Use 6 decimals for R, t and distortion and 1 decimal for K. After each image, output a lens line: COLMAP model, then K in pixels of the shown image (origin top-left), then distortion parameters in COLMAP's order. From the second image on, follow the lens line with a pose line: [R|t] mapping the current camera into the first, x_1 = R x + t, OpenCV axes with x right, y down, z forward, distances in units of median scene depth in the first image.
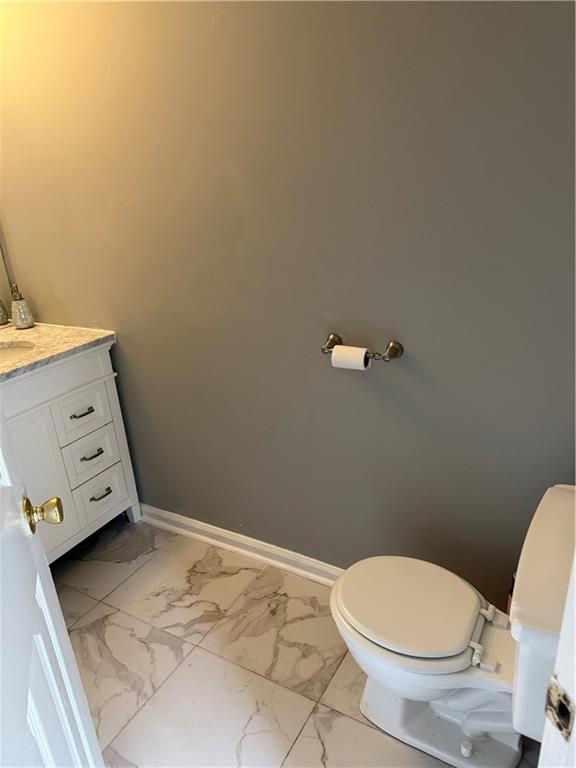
lens RADIAL K [[542.5, 0, 288.1], [0, 542.5, 389.3], [0, 0, 1]] dist [0.064836, -0.069606]
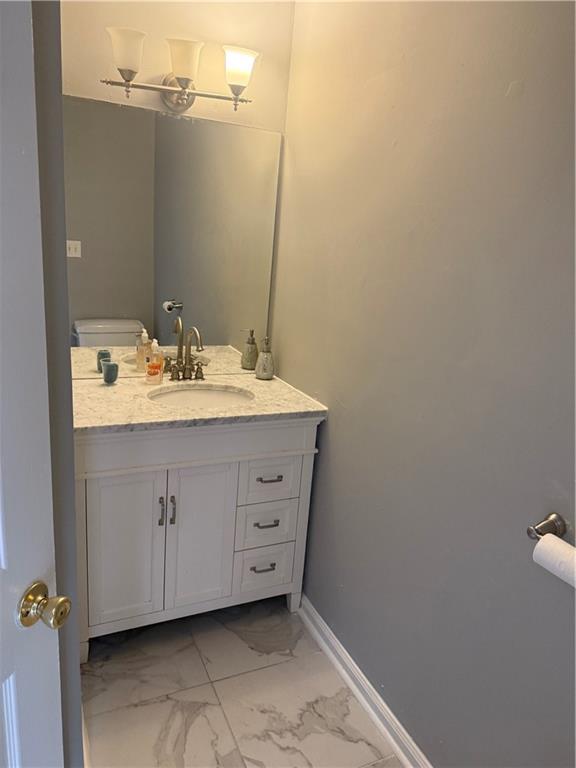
lens RADIAL K [[542.5, 0, 288.1], [0, 542.5, 389.3], [0, 0, 1]] dist [0.064836, -0.069606]
pose [[0.808847, 0.276639, -0.518881, 0.099057], [-0.336632, 0.941359, -0.022870, -0.093015], [0.482127, 0.193170, 0.854540, 0.170830]]
